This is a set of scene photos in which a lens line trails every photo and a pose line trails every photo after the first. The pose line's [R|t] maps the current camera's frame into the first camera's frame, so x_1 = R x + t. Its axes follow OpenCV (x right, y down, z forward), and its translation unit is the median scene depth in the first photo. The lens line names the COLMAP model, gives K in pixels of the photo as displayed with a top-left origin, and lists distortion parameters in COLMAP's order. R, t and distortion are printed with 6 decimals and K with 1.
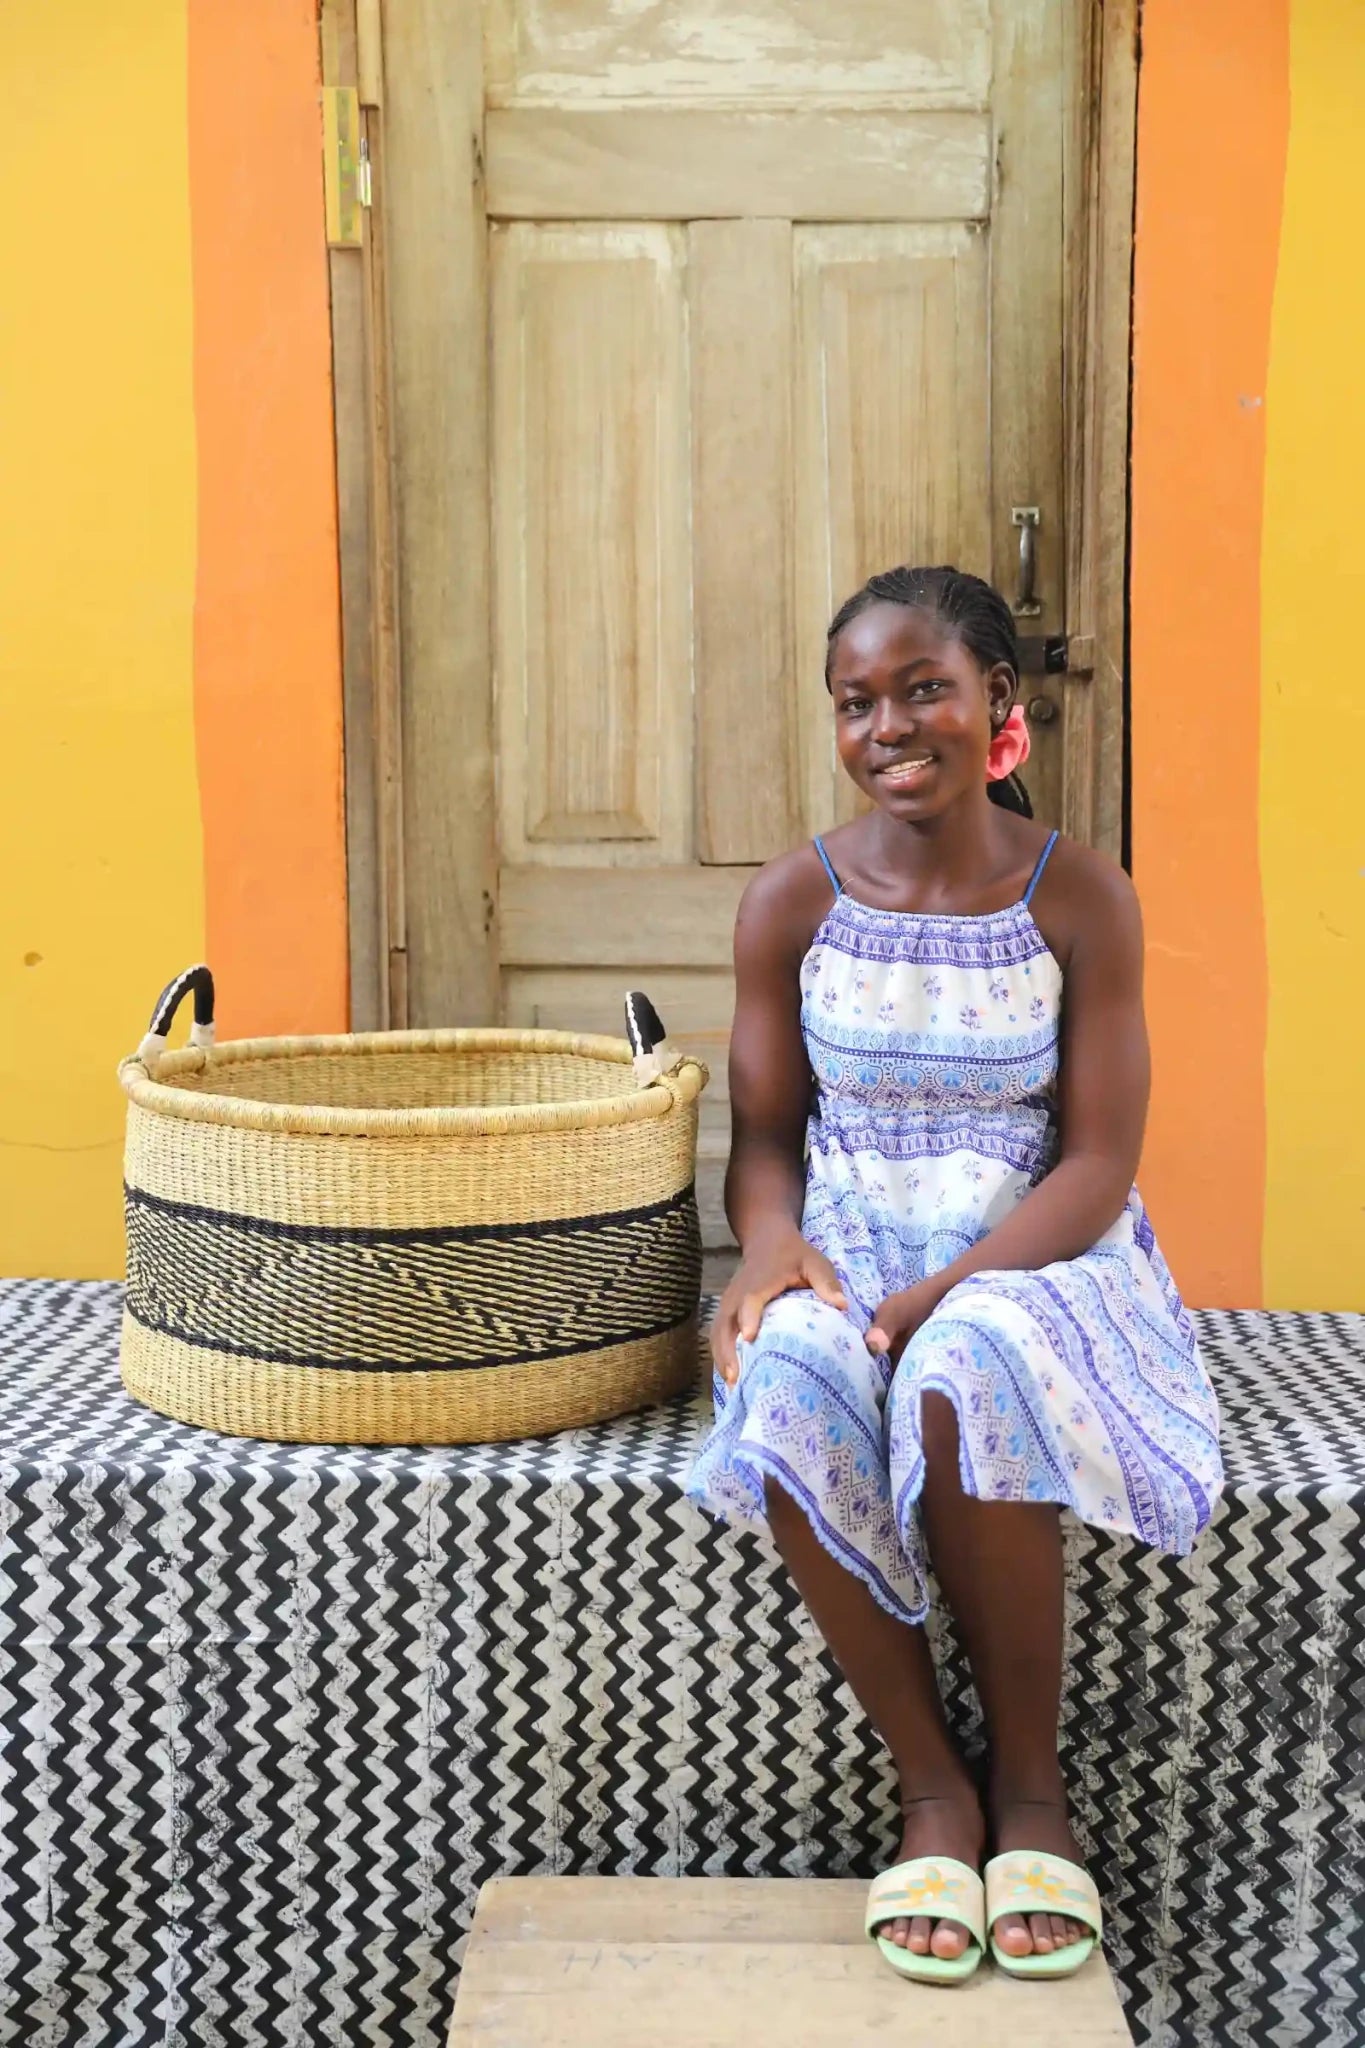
lens RADIAL K [[2773.1, 0, 685.6], [0, 2773.1, 1017.2], [0, 0, 1]] dist [0.089223, 0.048675]
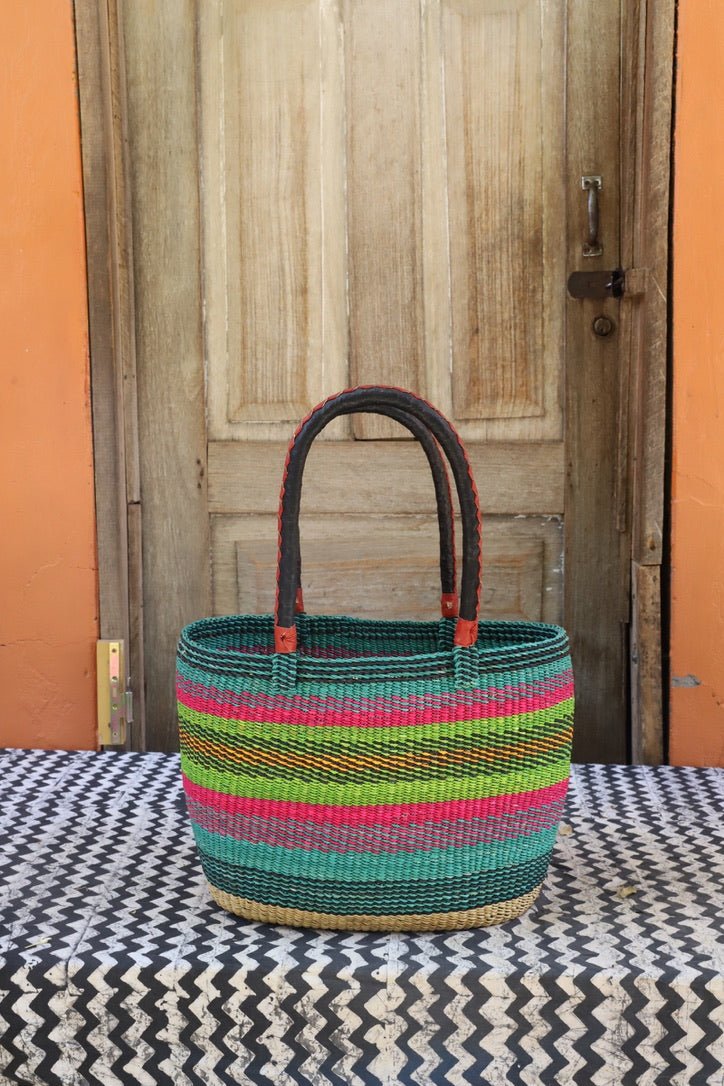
lens RADIAL K [[1265.0, 0, 353.9], [0, 1265.0, 542.9], [0, 0, 1]] dist [0.050819, 0.018785]
pose [[0.999964, -0.004164, 0.007340, 0.000498], [0.004015, 0.999788, 0.020198, -0.016487], [-0.007423, -0.020168, 0.999769, 0.373811]]
